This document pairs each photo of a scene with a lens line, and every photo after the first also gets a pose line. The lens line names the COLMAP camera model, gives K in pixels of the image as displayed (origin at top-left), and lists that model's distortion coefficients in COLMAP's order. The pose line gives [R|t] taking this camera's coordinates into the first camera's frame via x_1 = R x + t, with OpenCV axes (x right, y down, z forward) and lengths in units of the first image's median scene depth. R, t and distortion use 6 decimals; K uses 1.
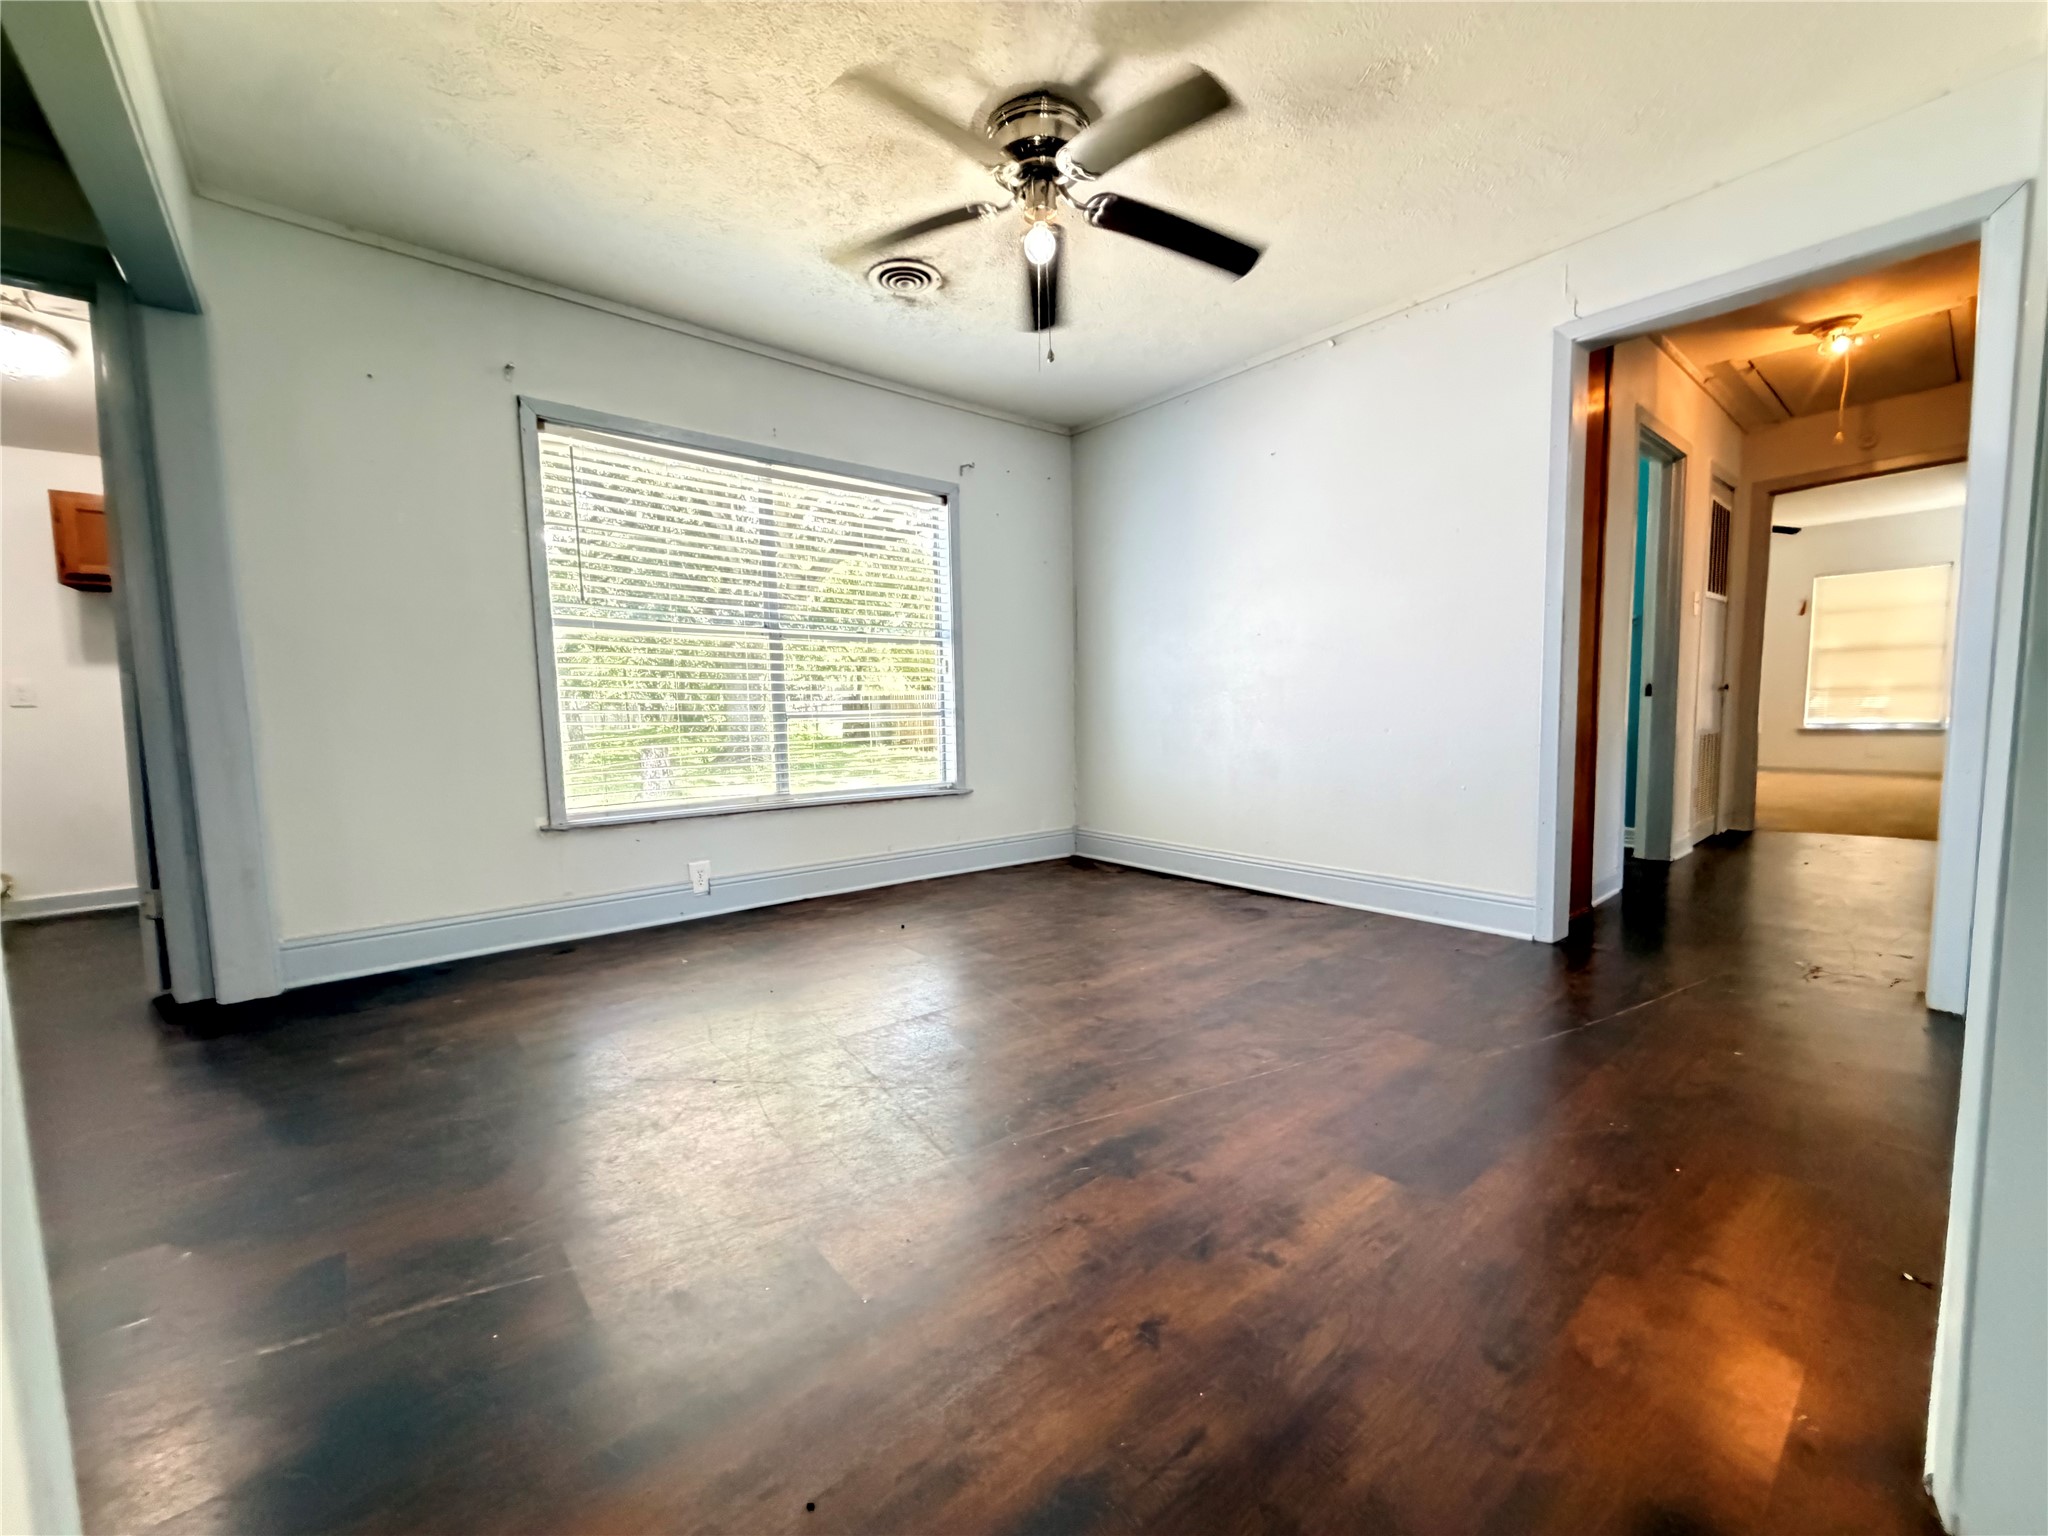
lens RADIAL K [[821.6, 0, 1018.3], [0, 821.6, 773.2], [0, 0, 1]] dist [-0.000430, -0.000095]
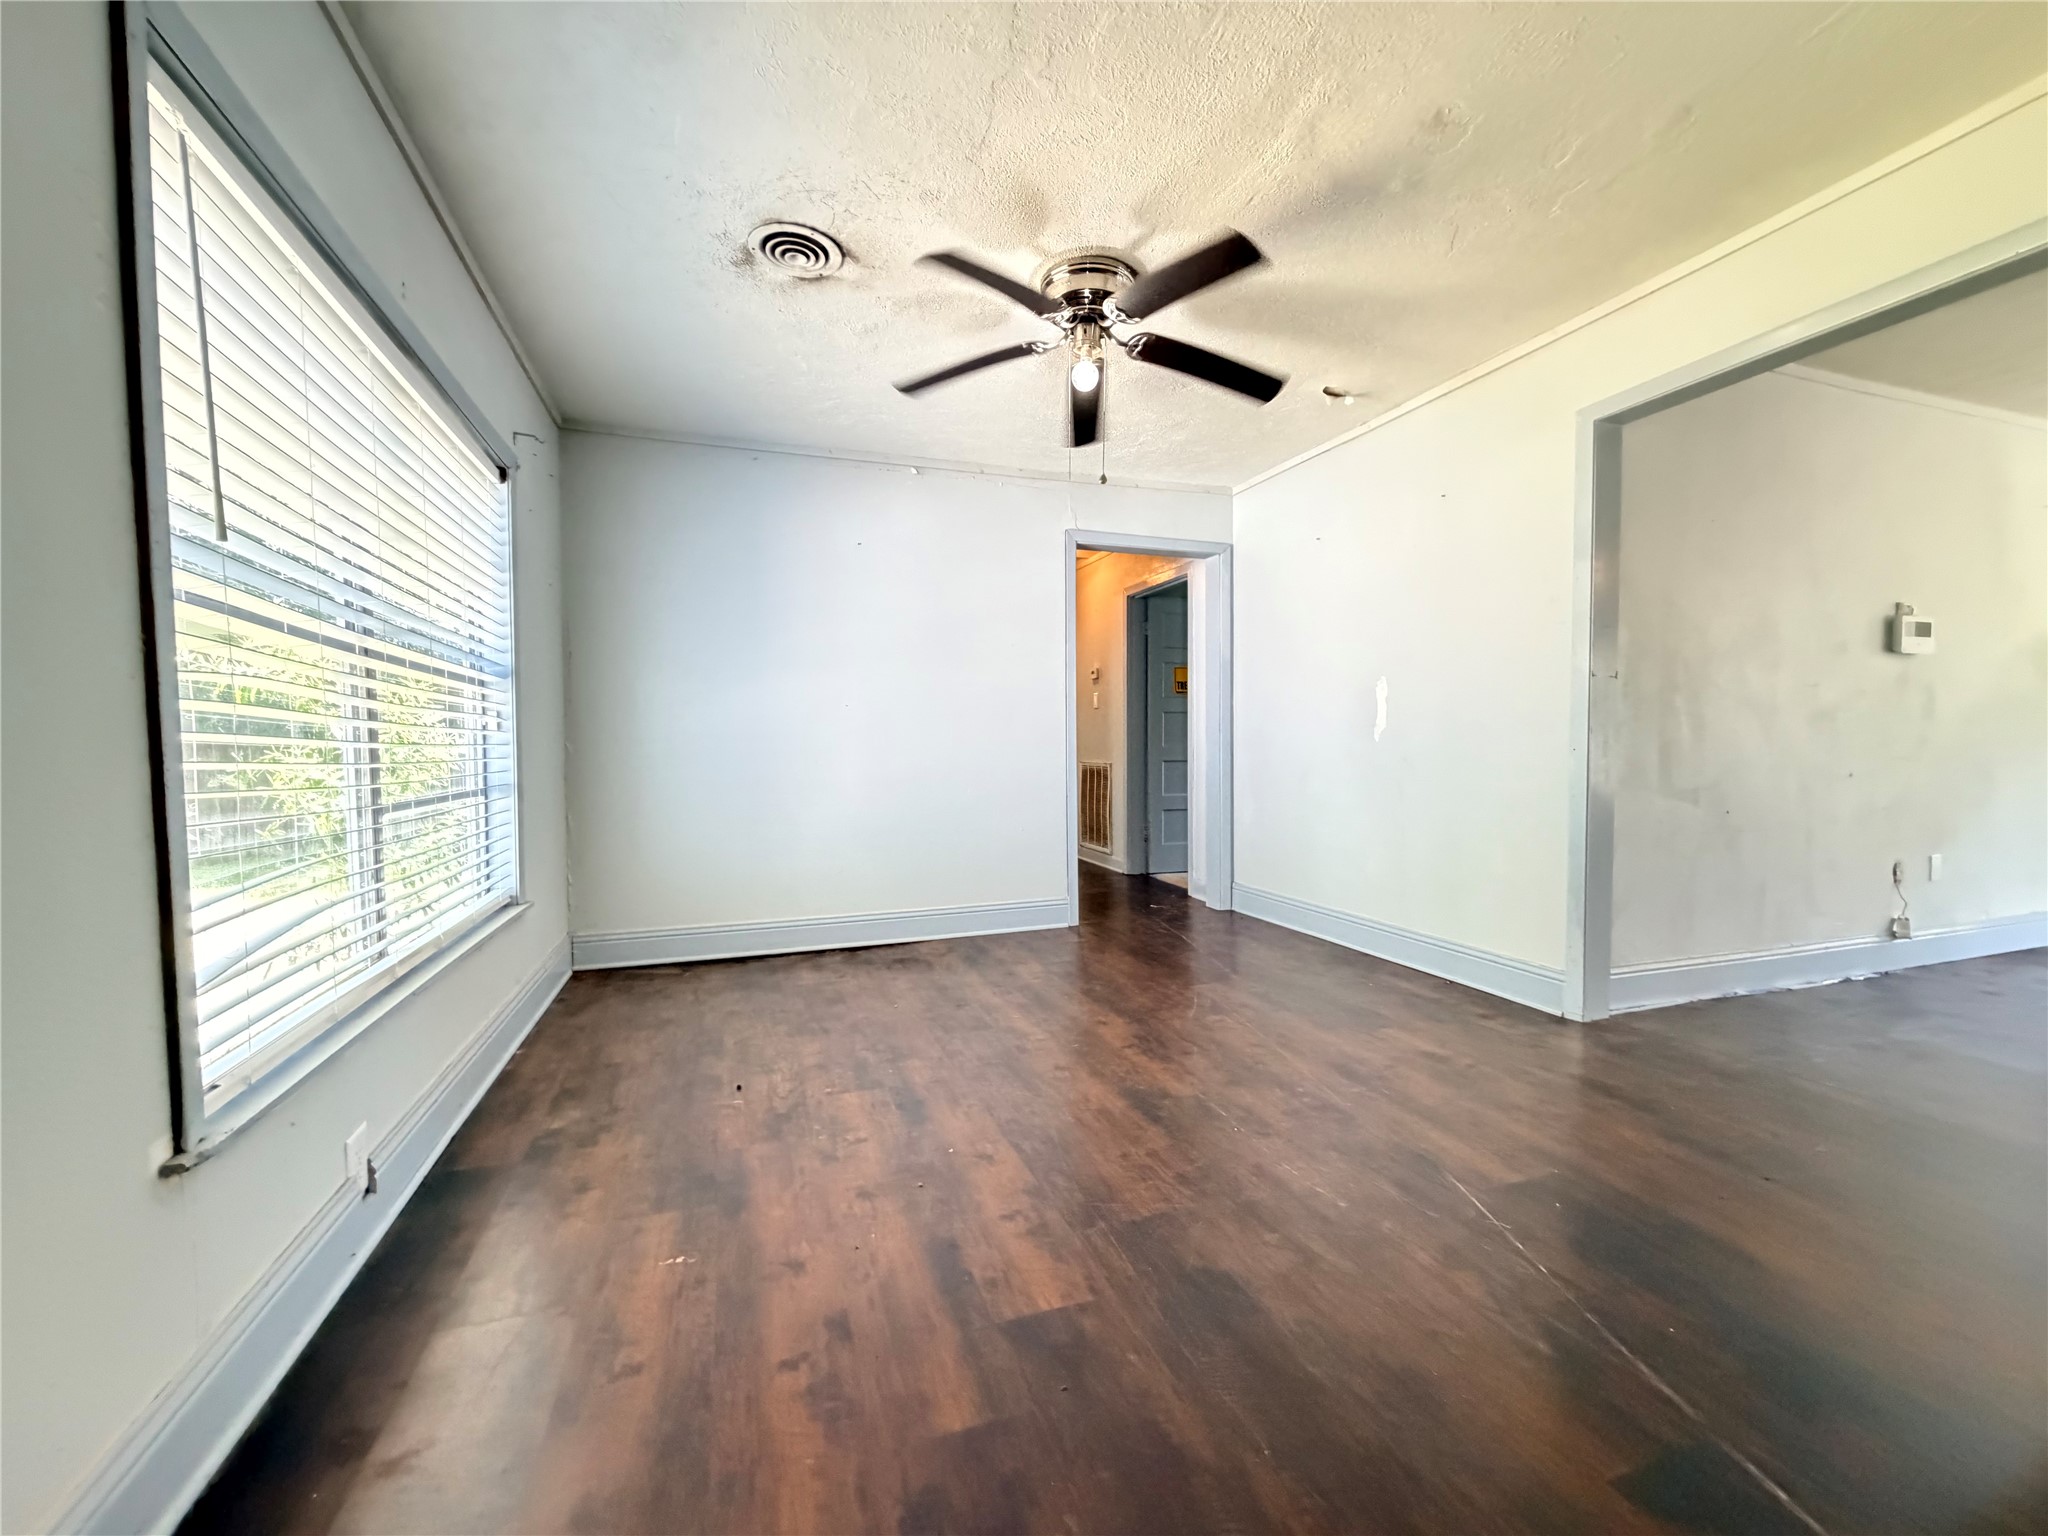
lens RADIAL K [[821.6, 0, 1018.3], [0, 821.6, 773.2], [0, 0, 1]] dist [-0.000430, -0.000095]
pose [[0.352495, -0.022854, 0.935535, -0.773949], [0.081893, 0.996620, -0.006510, -0.068589], [-0.932224, 0.078909, 0.353175, 0.527470]]
